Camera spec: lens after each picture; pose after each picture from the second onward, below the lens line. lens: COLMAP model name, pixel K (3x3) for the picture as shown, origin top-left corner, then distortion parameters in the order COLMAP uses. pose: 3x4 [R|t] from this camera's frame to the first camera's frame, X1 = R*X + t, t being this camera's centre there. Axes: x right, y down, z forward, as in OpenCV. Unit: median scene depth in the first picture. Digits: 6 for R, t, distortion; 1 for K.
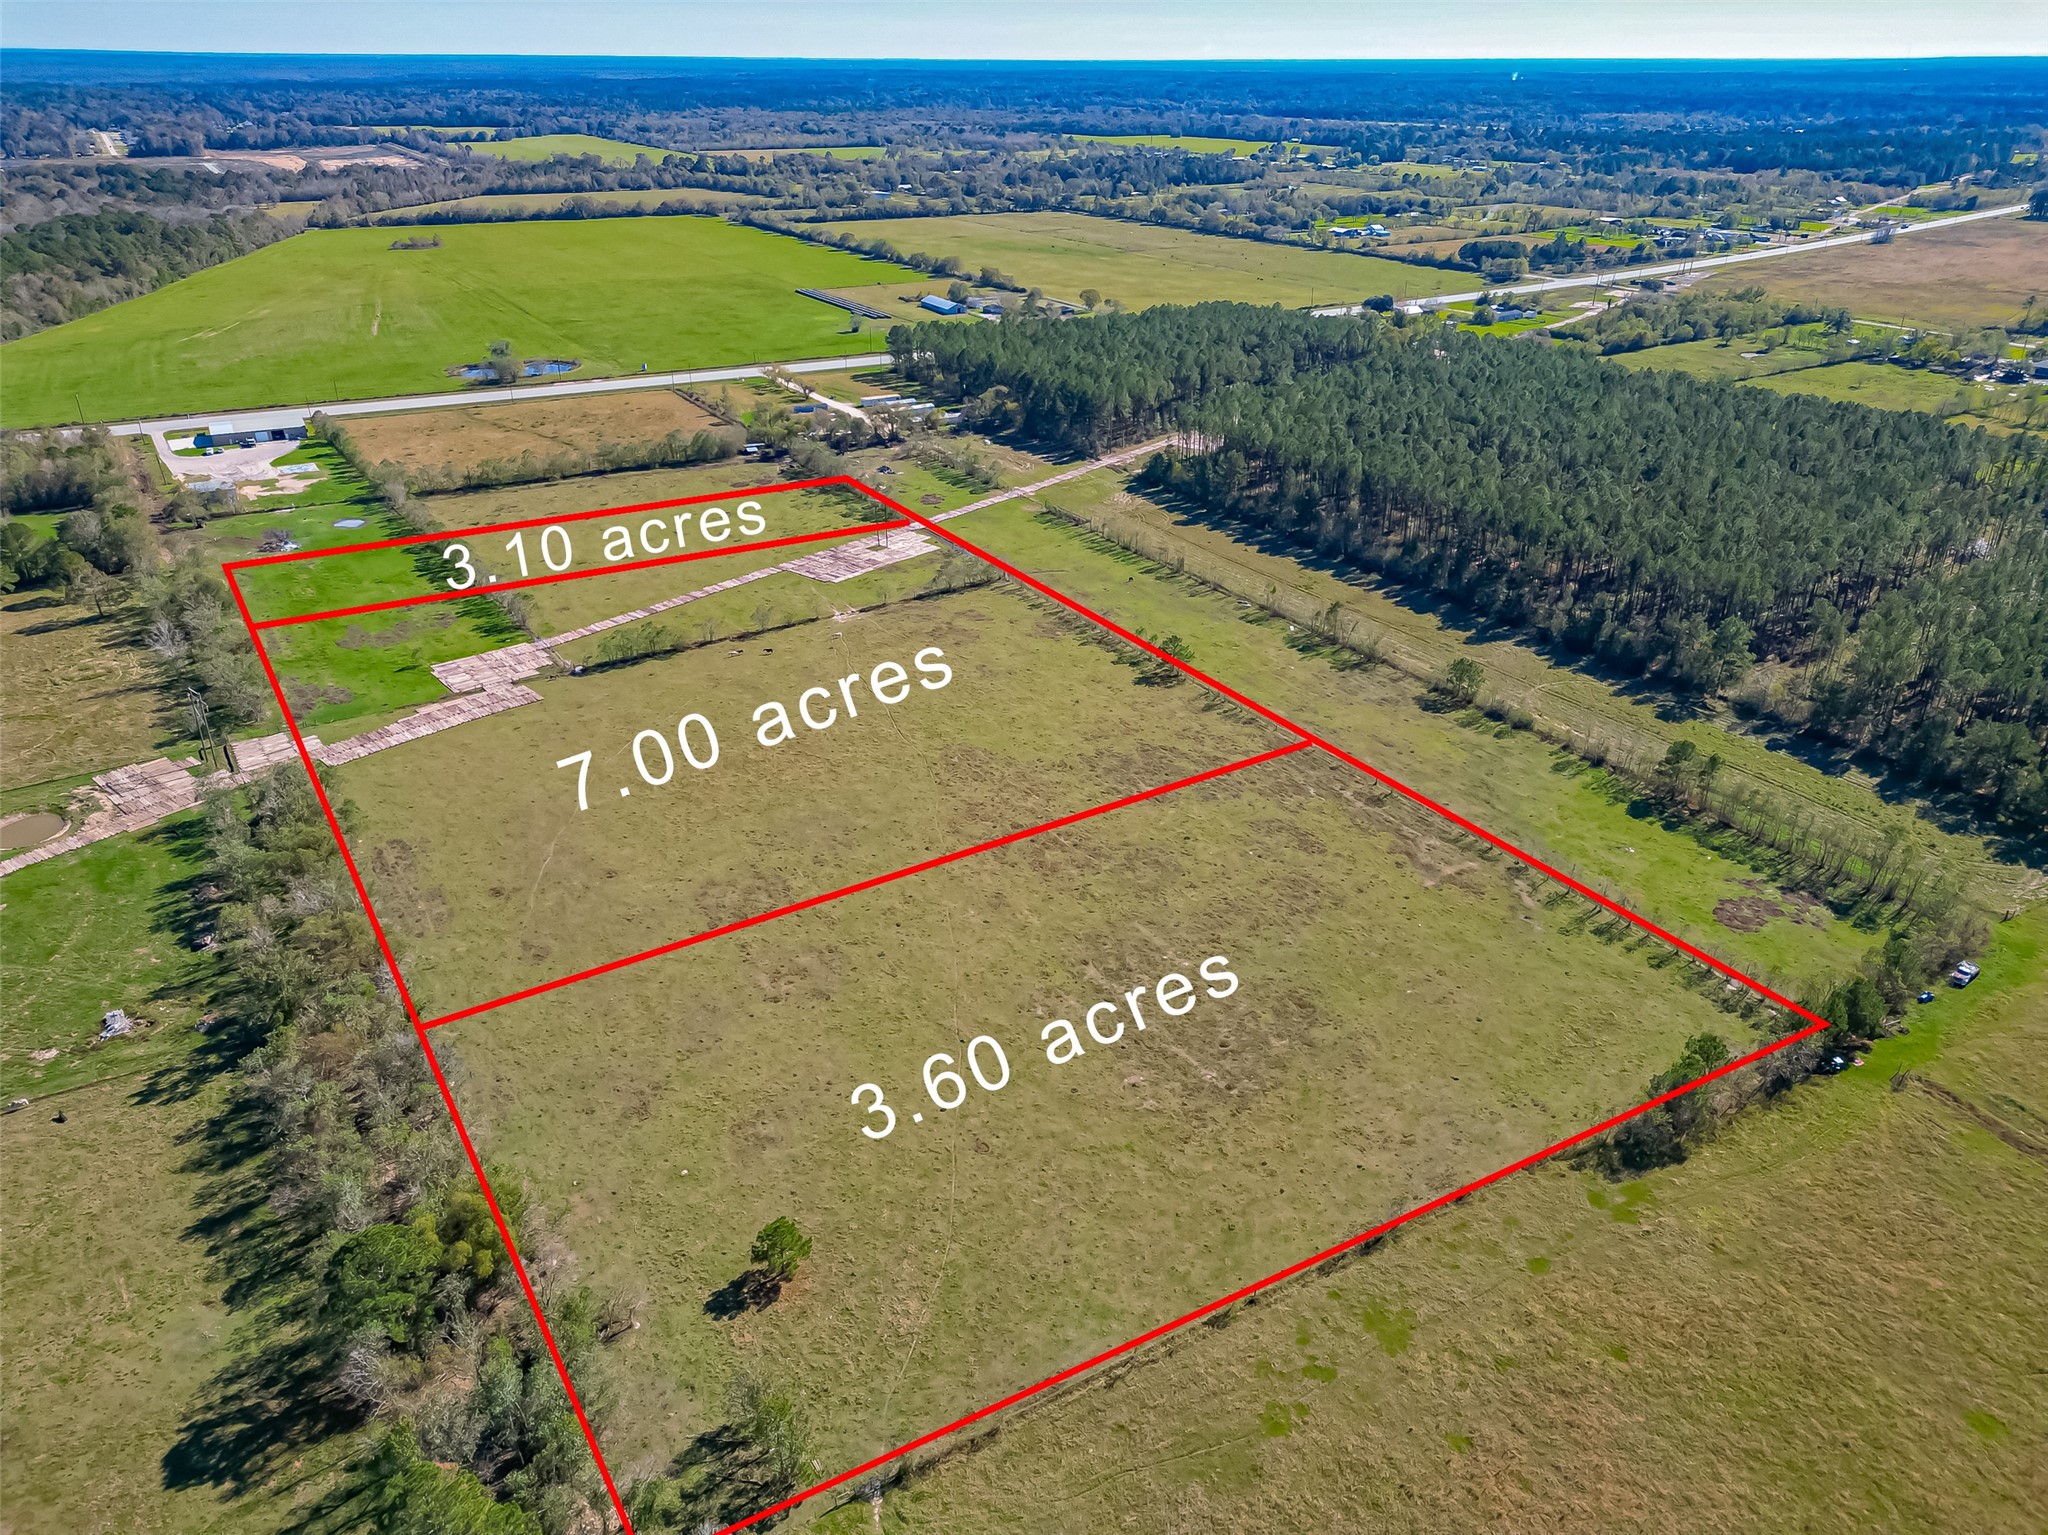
lens RADIAL K [[1423.8, 0, 1024.0], [0, 1423.8, 767.5], [0, 0, 1]] dist [0.077755, -0.072119]
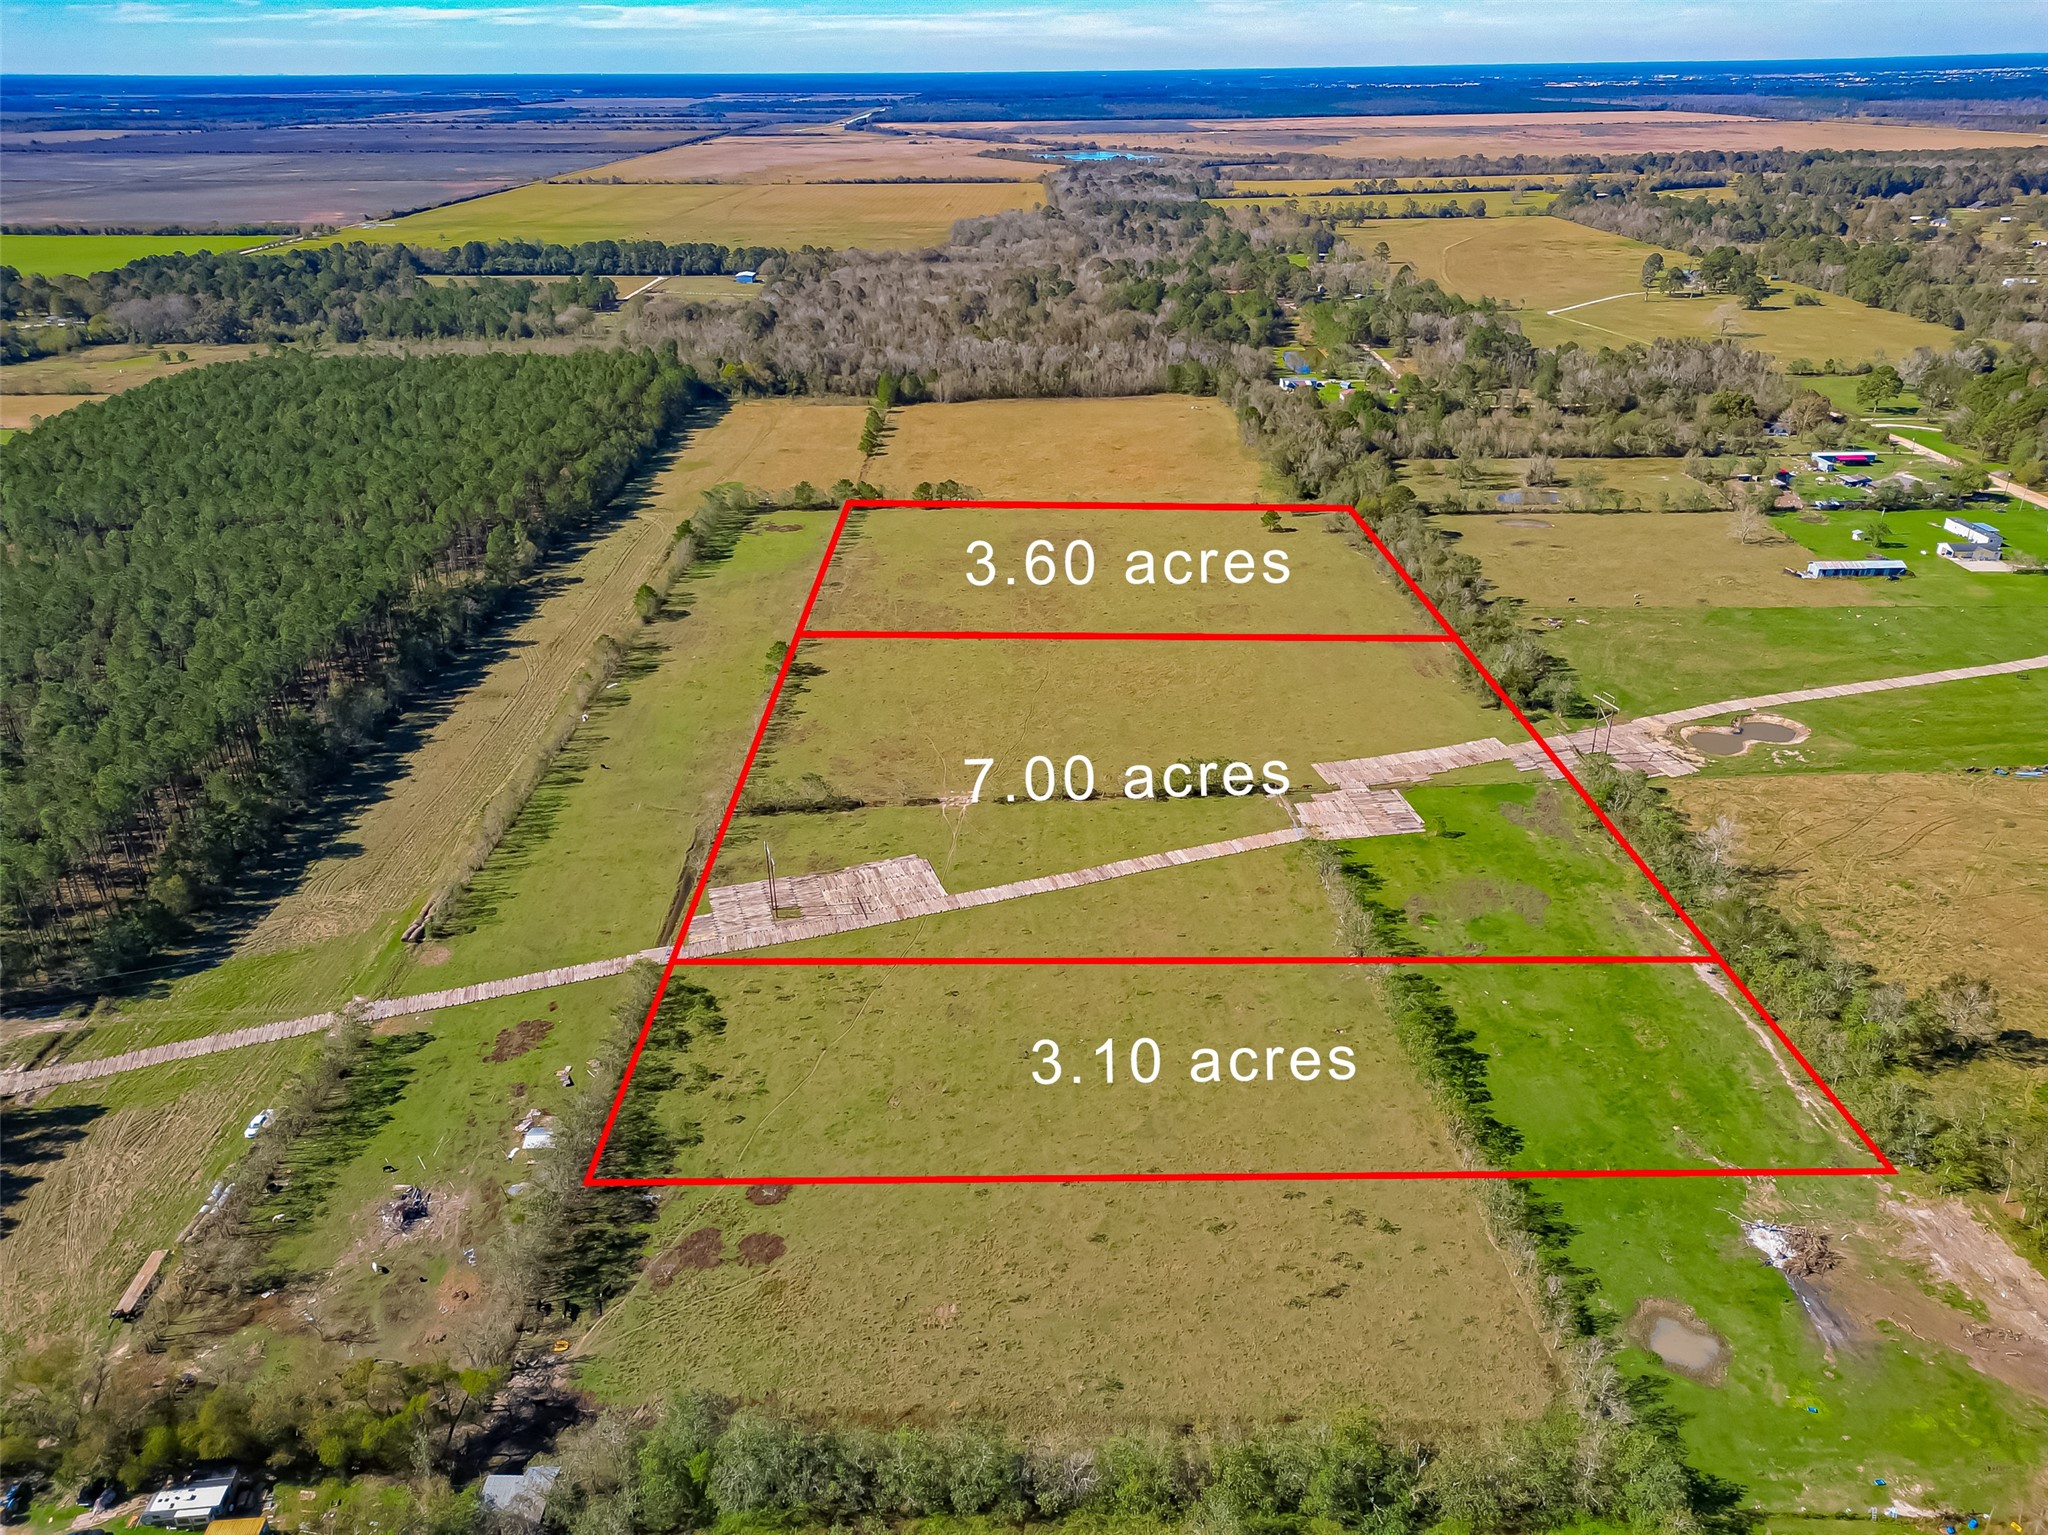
lens RADIAL K [[1420.4, 0, 1023.6], [0, 1420.4, 768.8], [0, 0, 1]] dist [0.081059, -0.076748]
pose [[-0.857796, -0.222318, 0.463422, -0.579085], [0.234241, 0.633458, 0.737470, -0.778757], [-0.457512, 0.741151, -0.491302, 1.467327]]
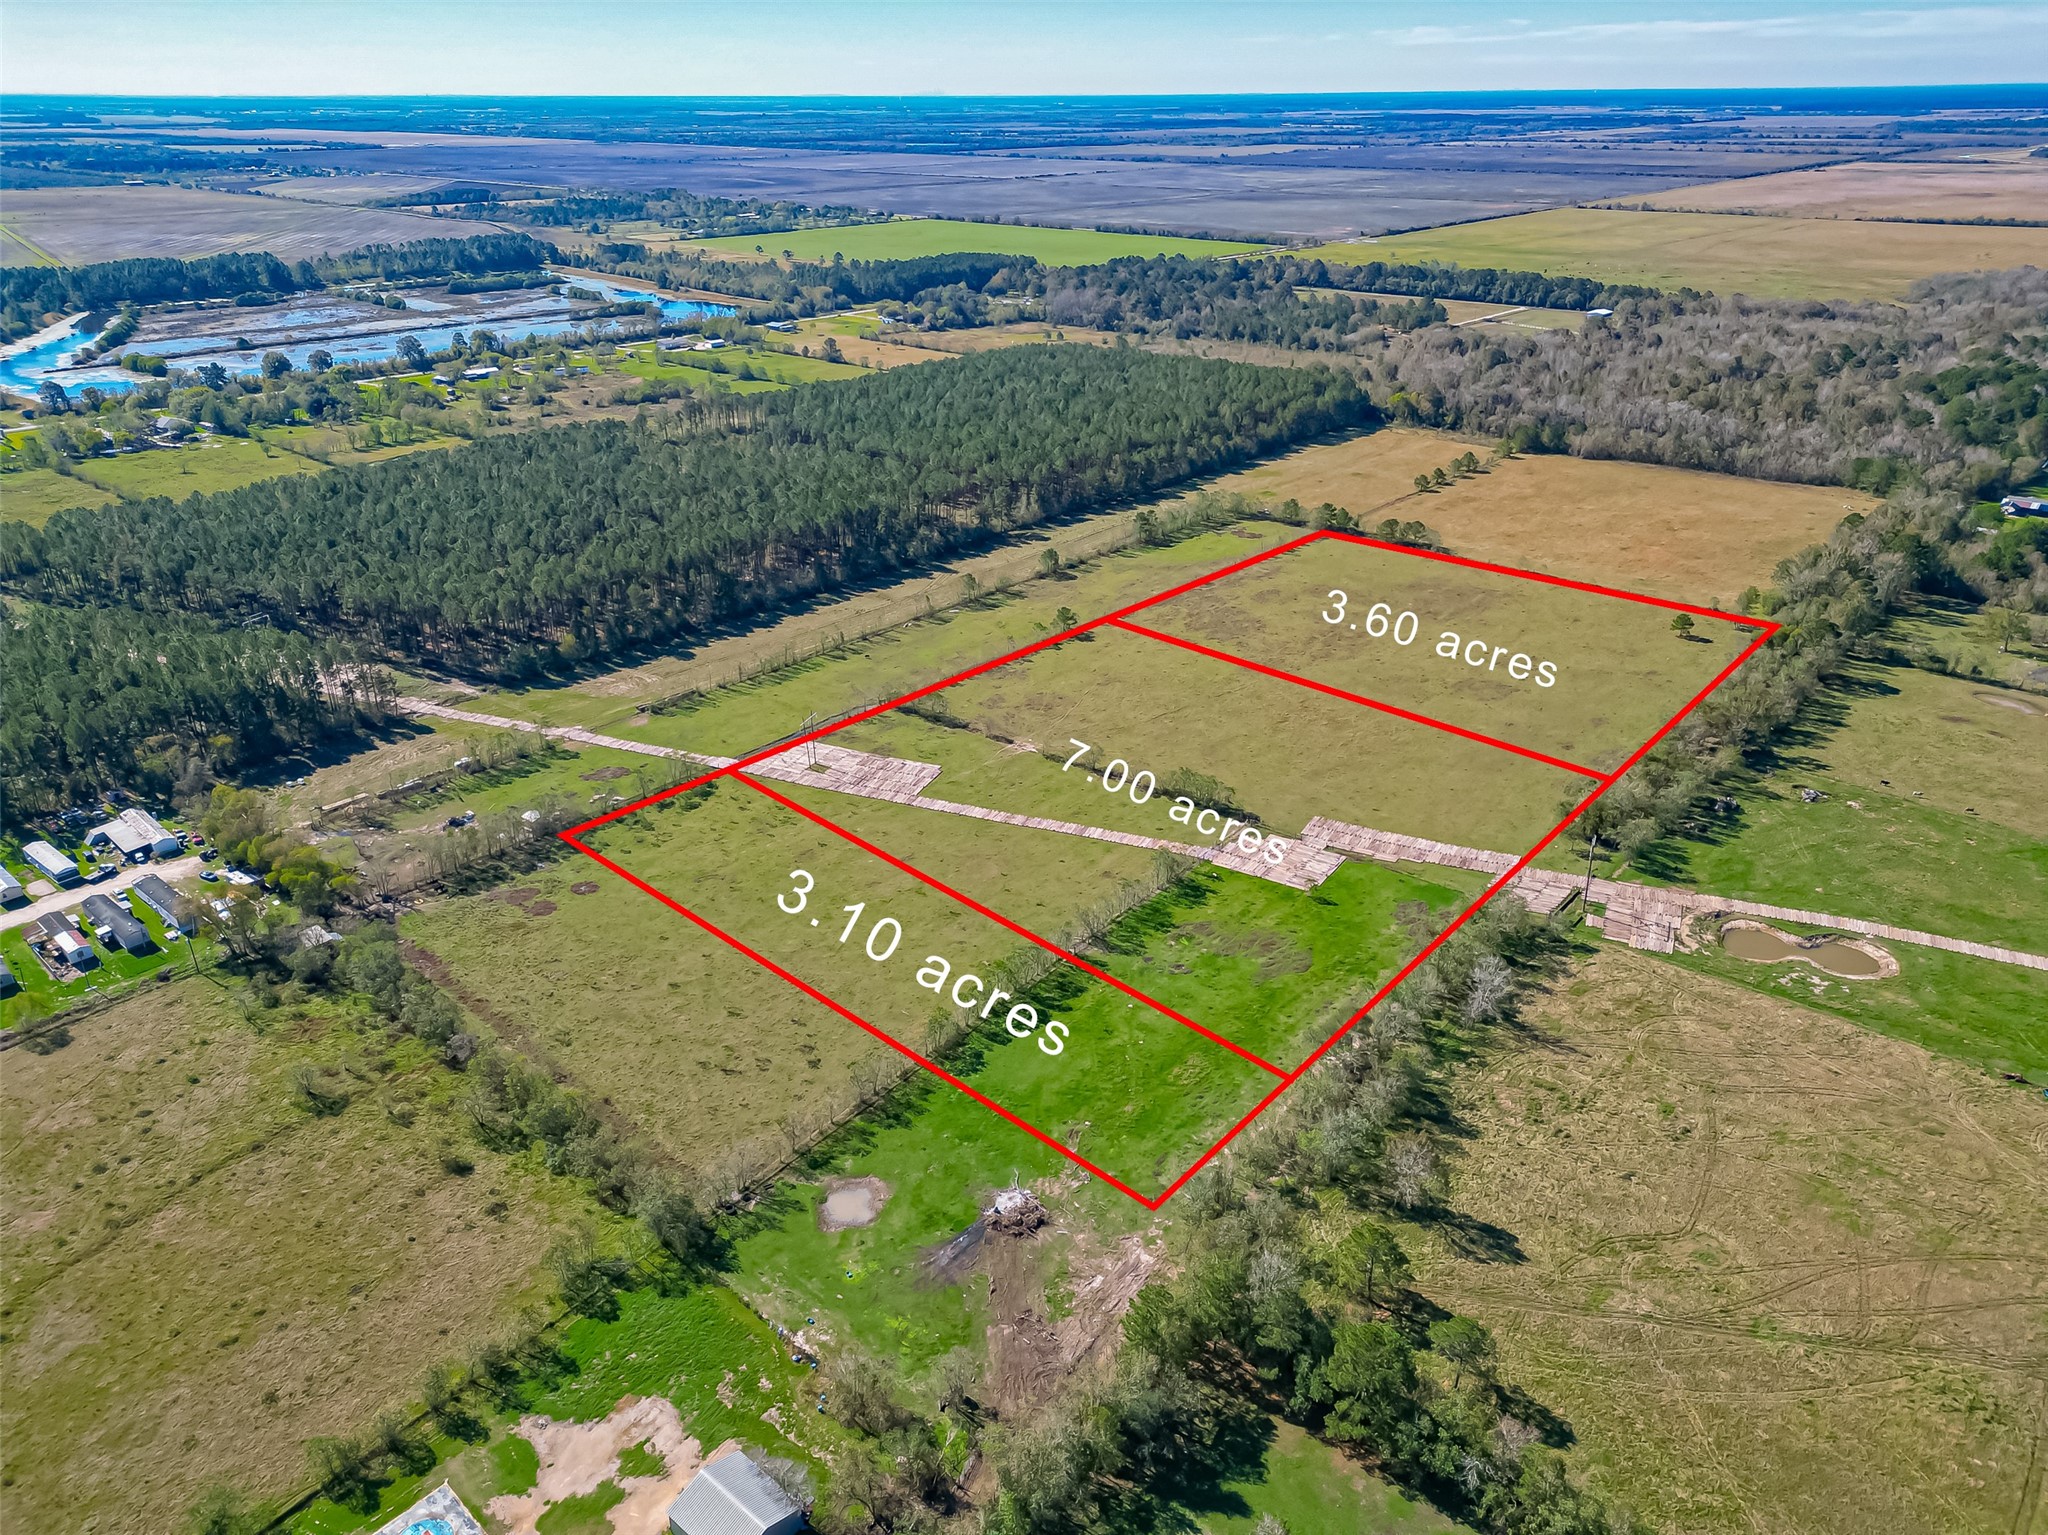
lens RADIAL K [[1420.4, 0, 1023.6], [0, 1420.4, 768.8], [0, 0, 1]] dist [0.081059, -0.076748]
pose [[-0.291020, -0.412178, 0.863375, -1.089706], [0.428742, 0.750558, 0.502836, -0.654573], [-0.855270, 0.516501, -0.041710, 1.115583]]
